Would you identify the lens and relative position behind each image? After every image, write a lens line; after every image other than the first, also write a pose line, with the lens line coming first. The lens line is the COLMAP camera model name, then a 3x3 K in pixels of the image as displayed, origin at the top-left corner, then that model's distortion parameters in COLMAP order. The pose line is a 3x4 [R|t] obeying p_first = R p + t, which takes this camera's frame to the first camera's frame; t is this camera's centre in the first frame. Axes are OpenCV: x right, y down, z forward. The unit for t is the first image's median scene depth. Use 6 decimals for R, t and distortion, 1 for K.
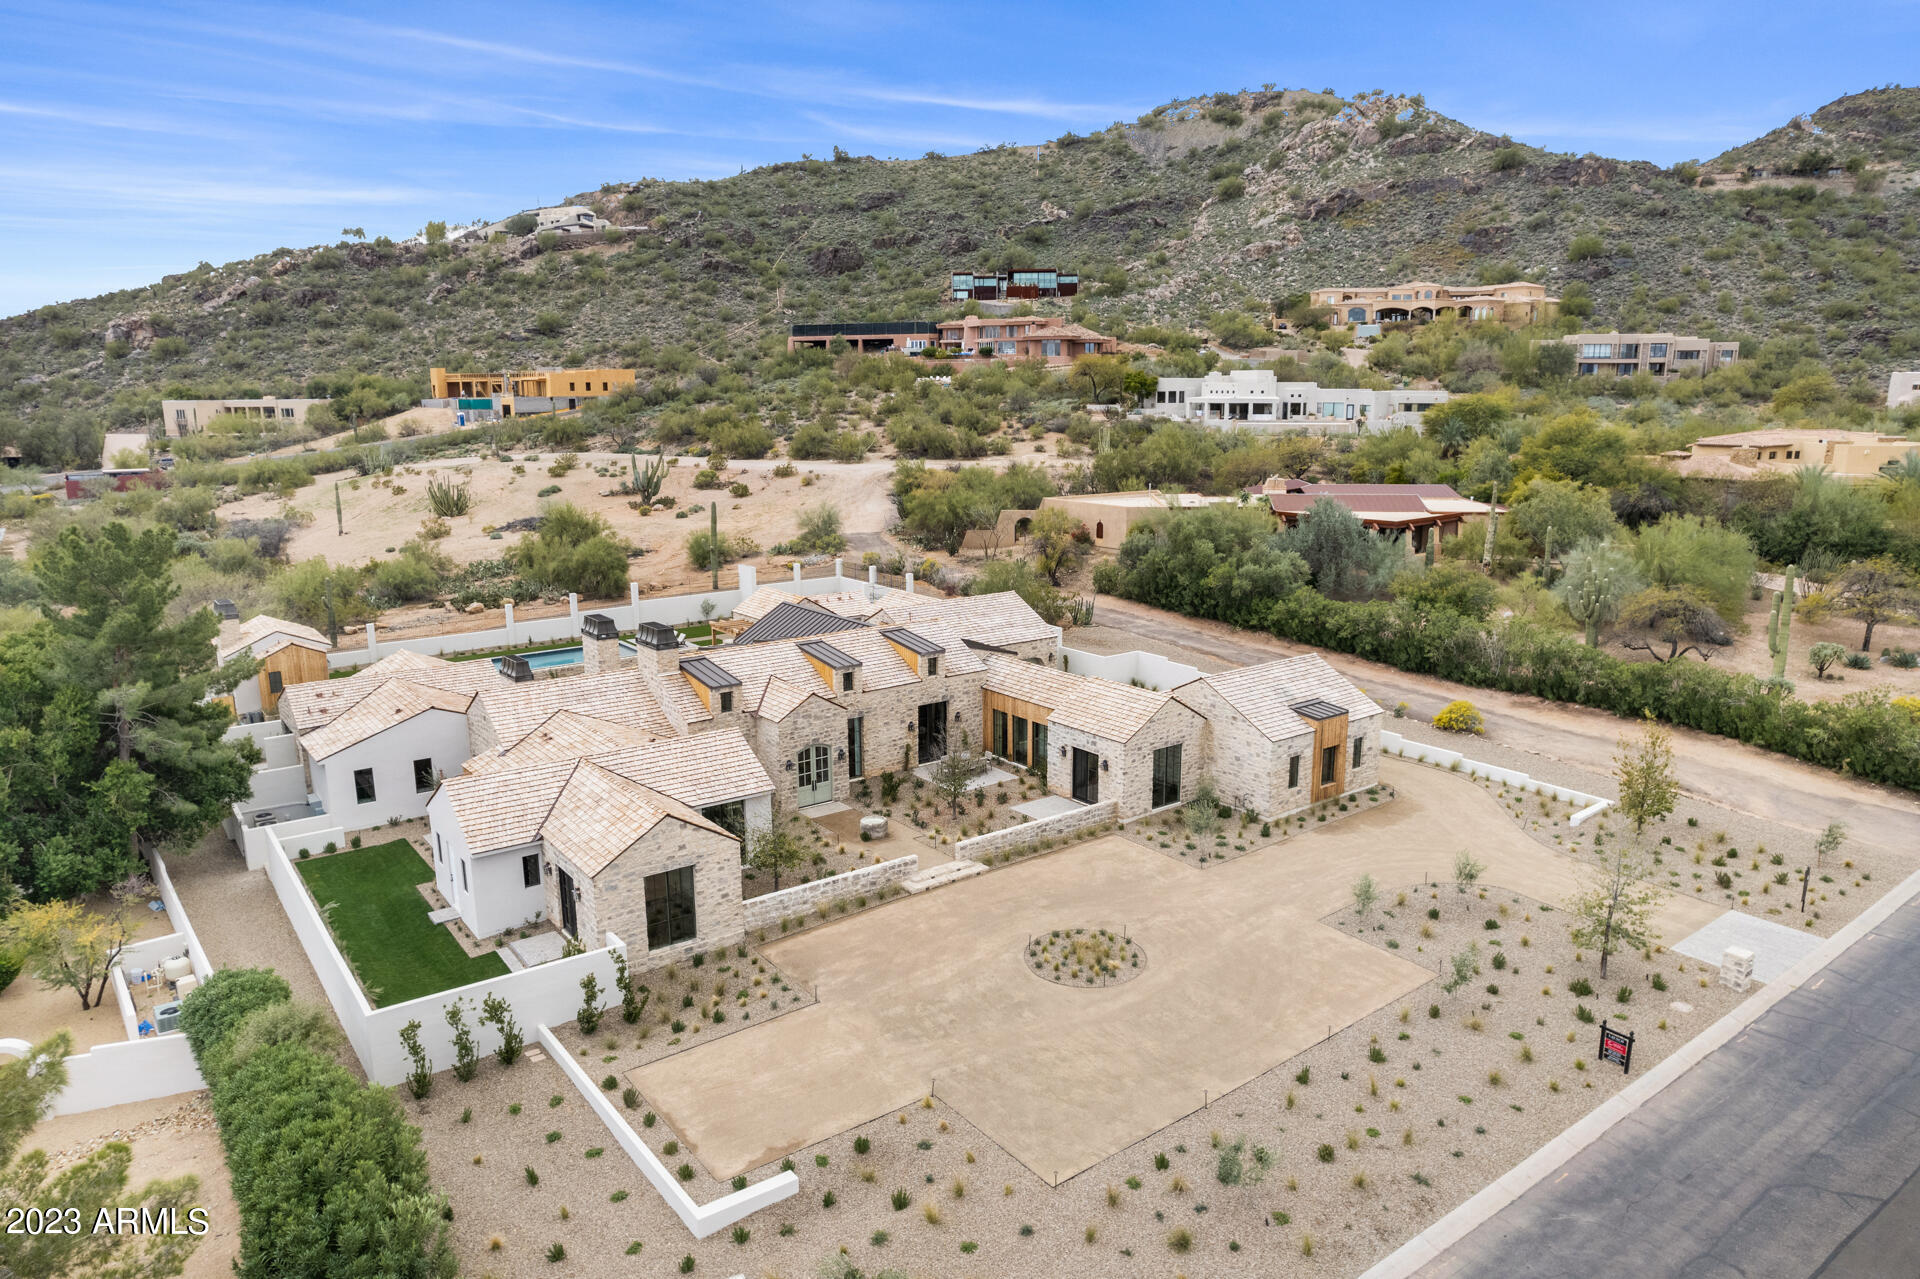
lens RADIAL K [[1239.3, 0, 969.2], [0, 1239.3, 653.3], [0, 0, 1]] dist [-0.087617, 0.078293]
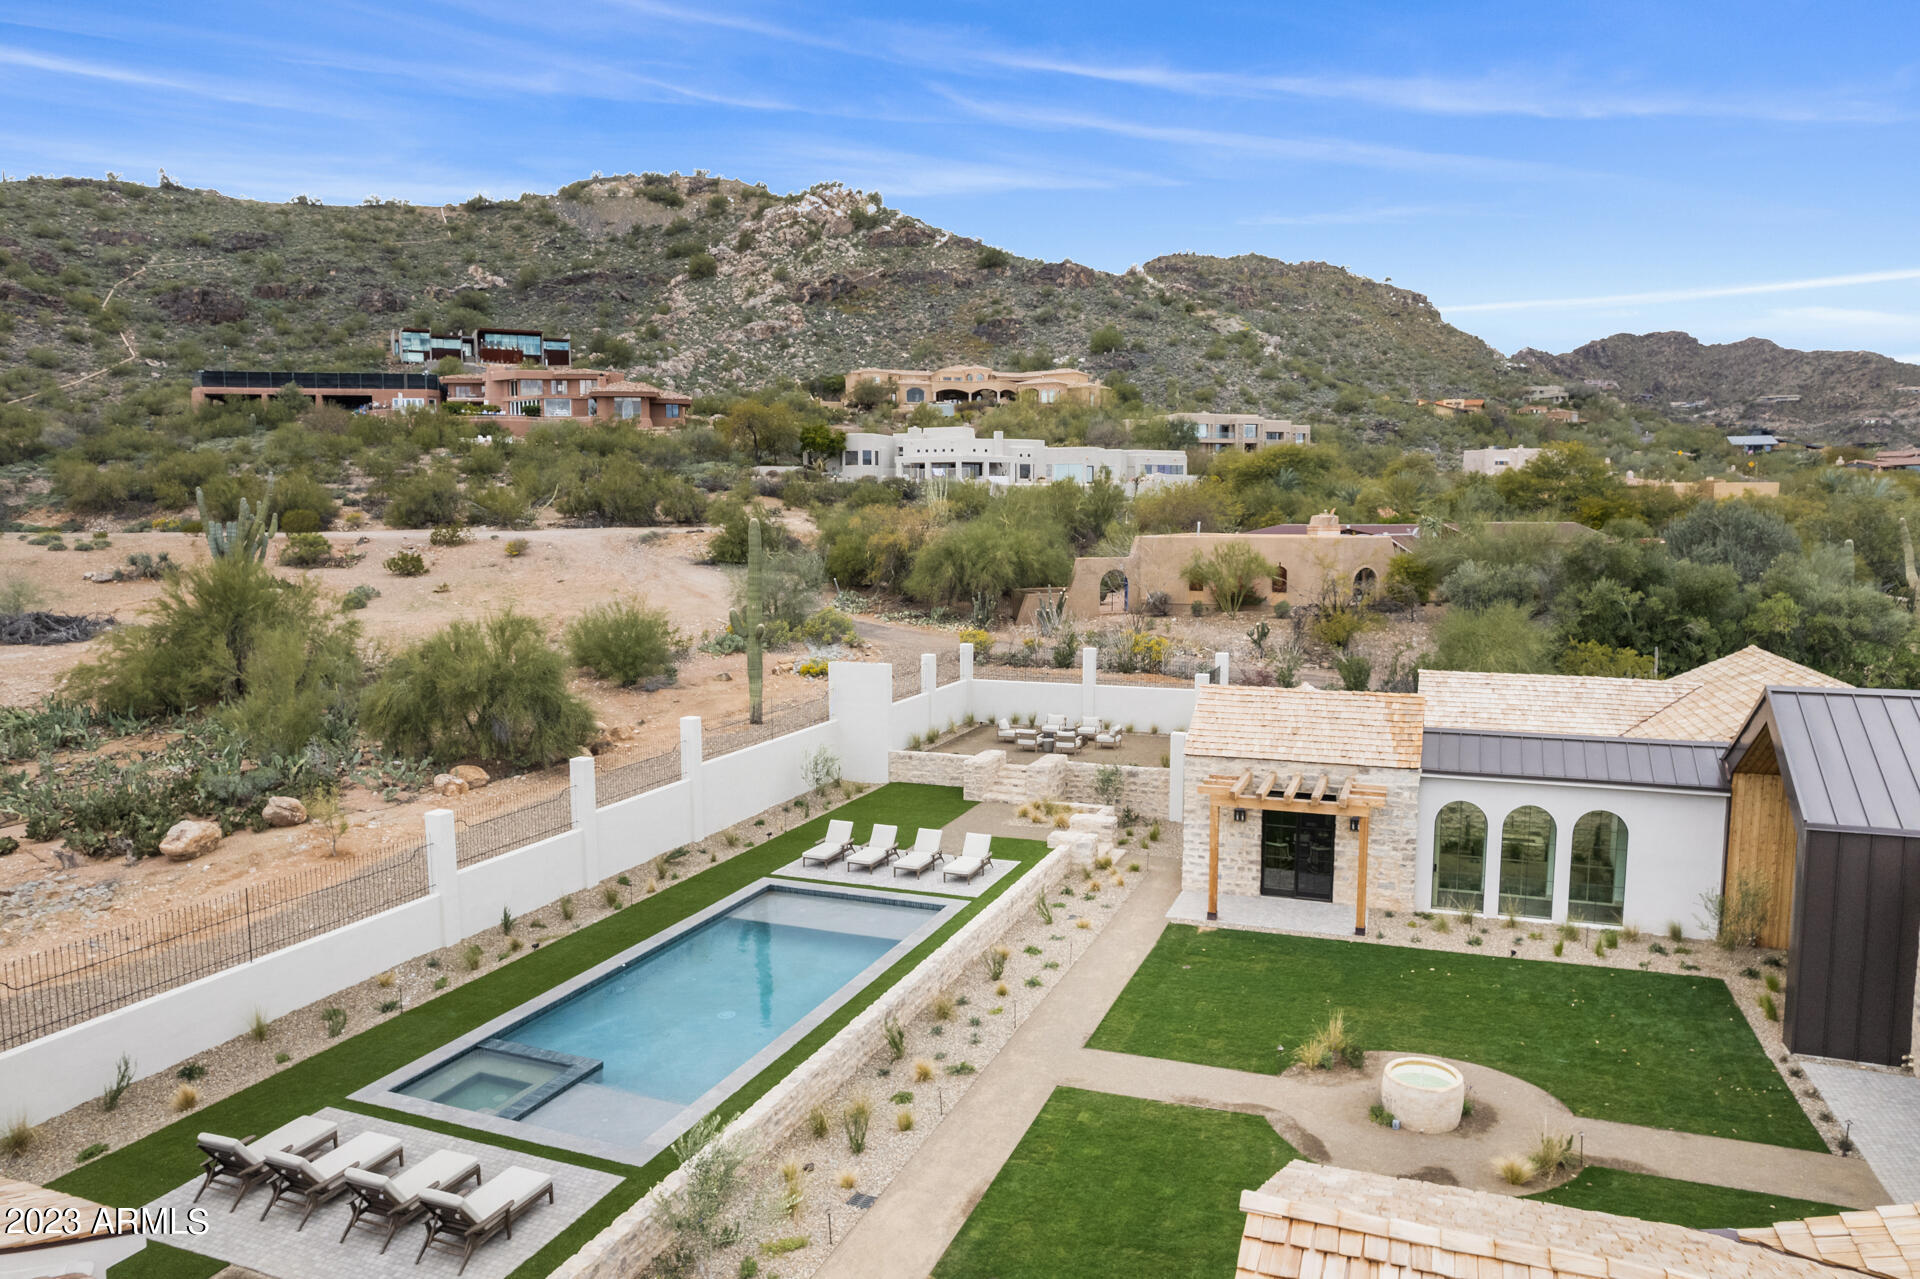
lens RADIAL K [[1239.3, 0, 969.2], [0, 1239.3, 653.3], [0, 0, 1]] dist [-0.087617, 0.078293]
pose [[0.849774, -0.054834, 0.524288, -0.122154], [0.109959, 0.991135, -0.074562, -0.012104], [-0.515552, 0.121011, 0.848270, 0.196960]]
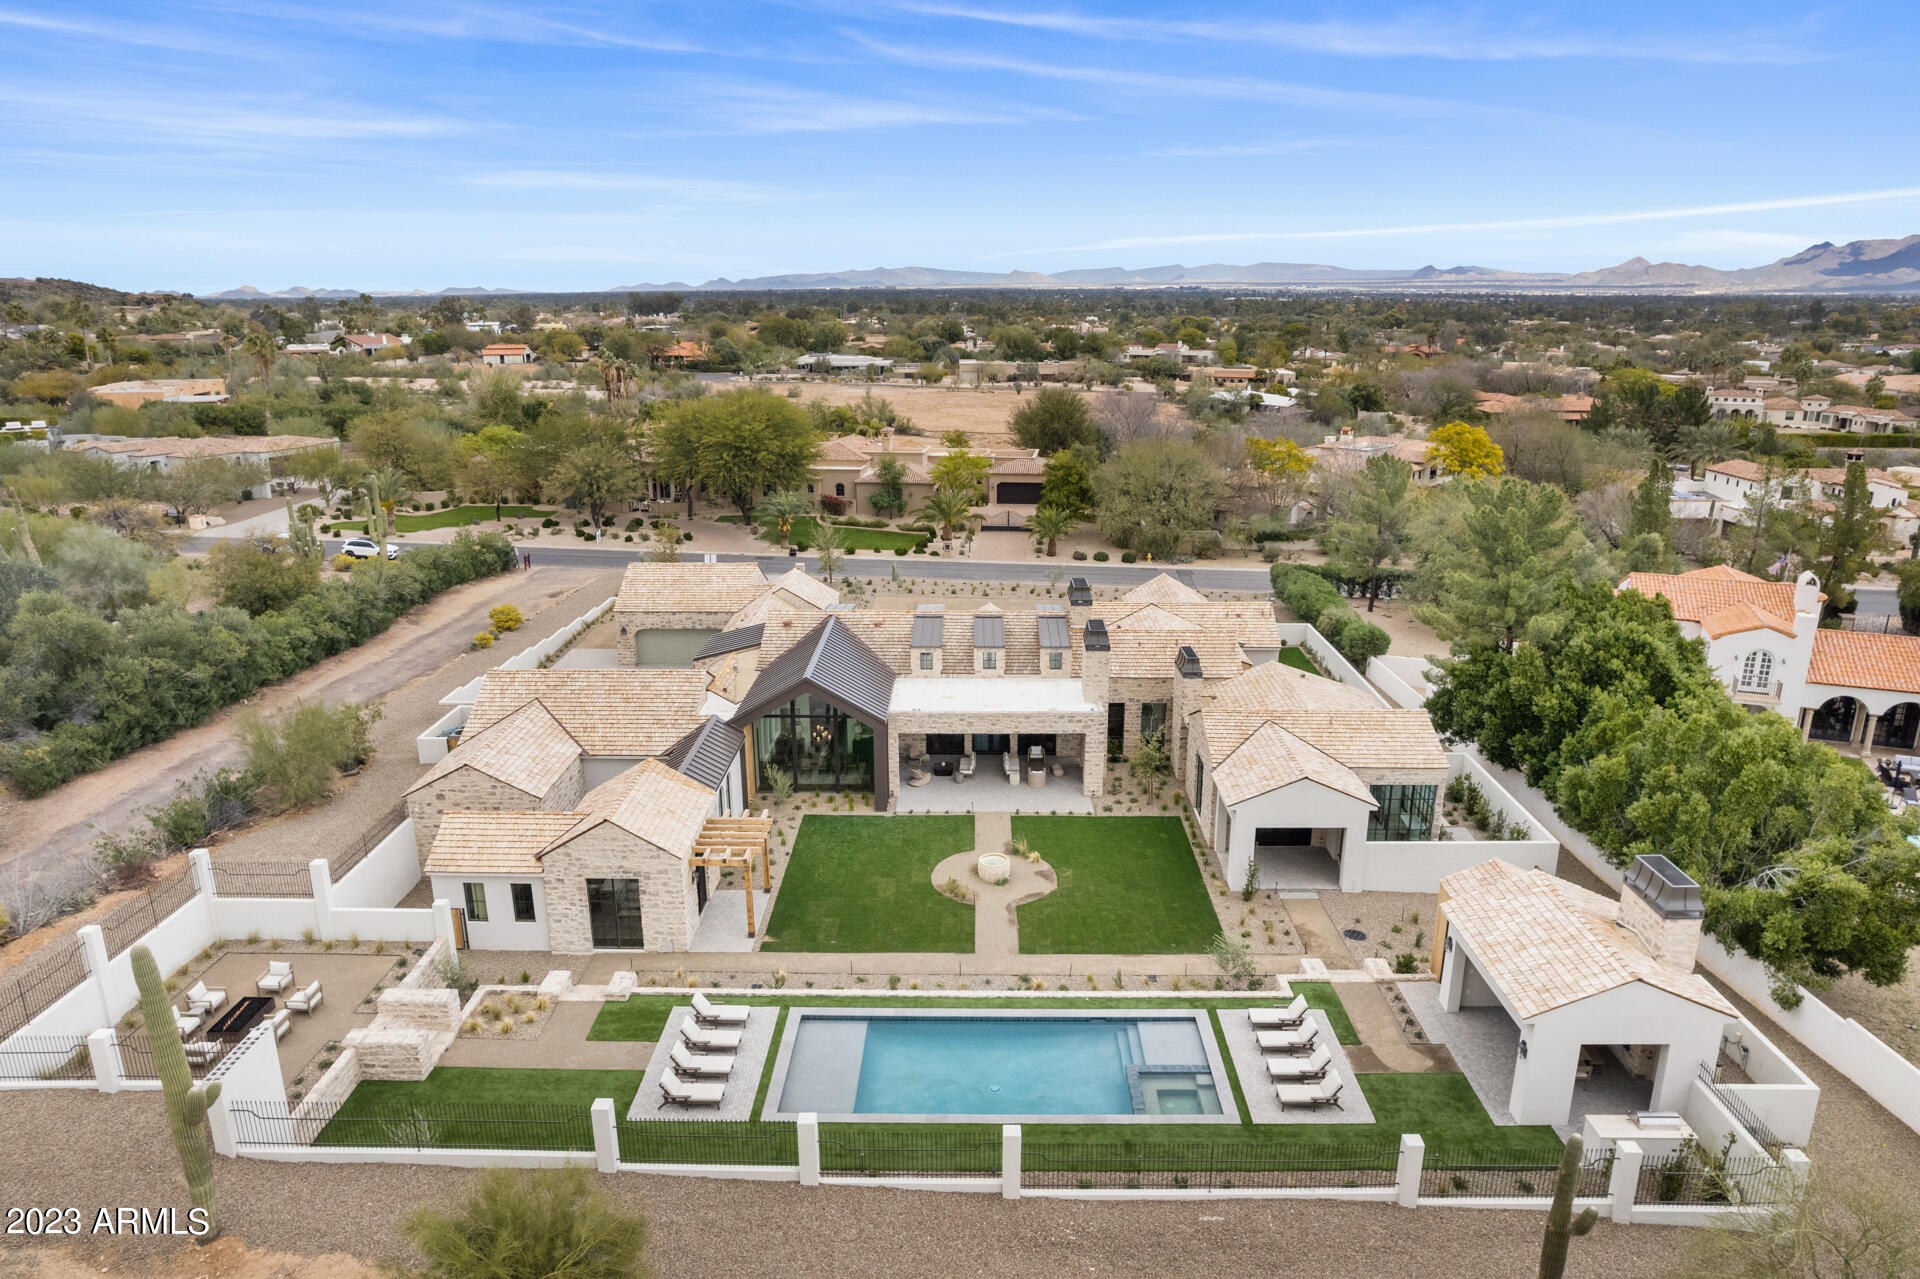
lens RADIAL K [[1239.3, 0, 969.2], [0, 1239.3, 653.3], [0, 0, 1]] dist [-0.087617, 0.078293]
pose [[-0.792039, -0.167153, 0.587141, -0.155639], [0.131891, 0.892215, 0.431922, -0.085178], [-0.596053, 0.419537, -0.684624, 0.342028]]
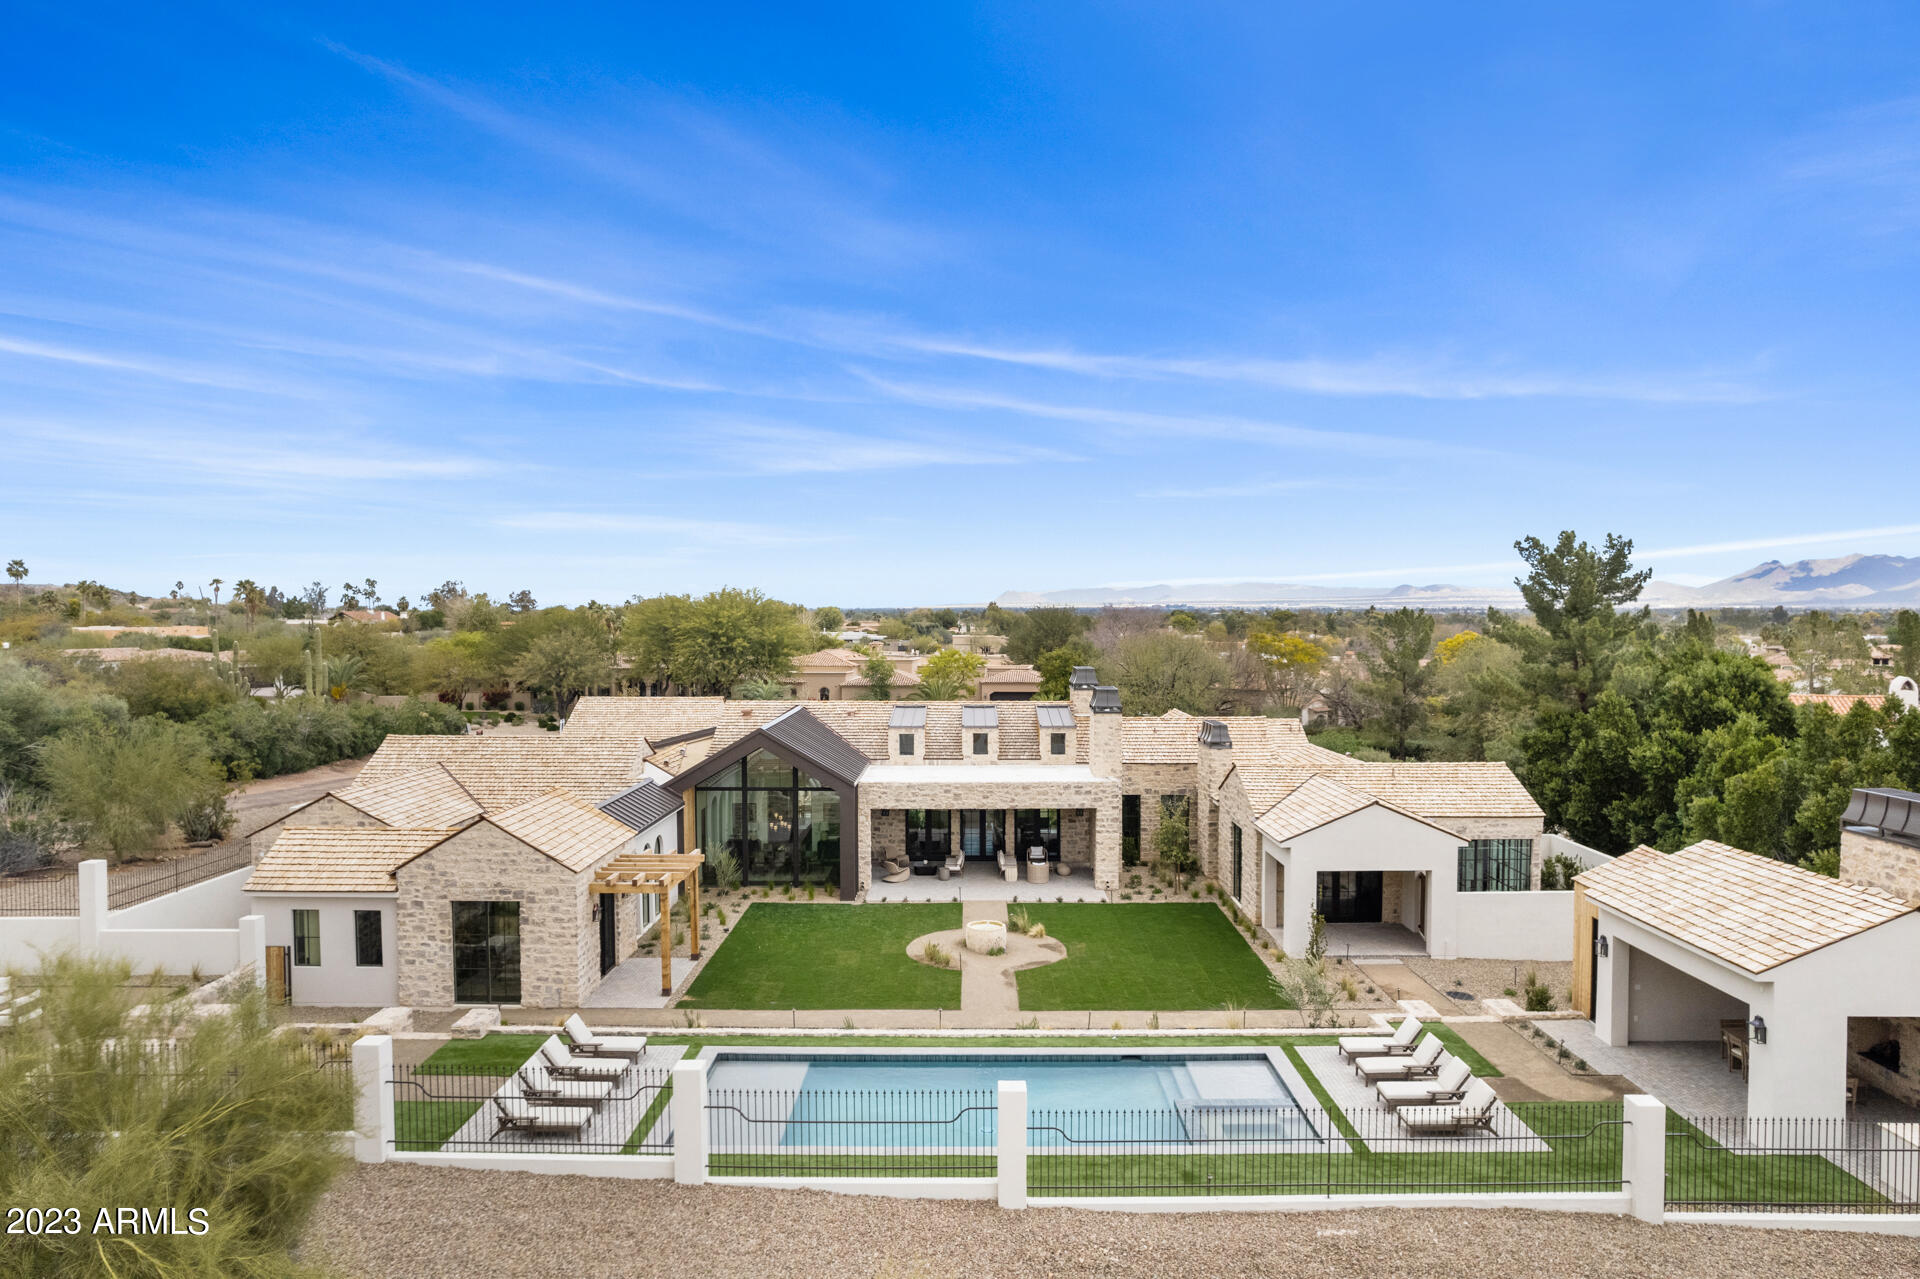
lens RADIAL K [[1239.3, 0, 969.2], [0, 1239.3, 653.3], [0, 0, 1]] dist [-0.087617, 0.078293]
pose [[-0.794861, -0.014692, 0.606613, -0.143336], [0.132163, 0.971514, 0.196706, -0.043888], [-0.592223, 0.236525, -0.770277, 0.333230]]
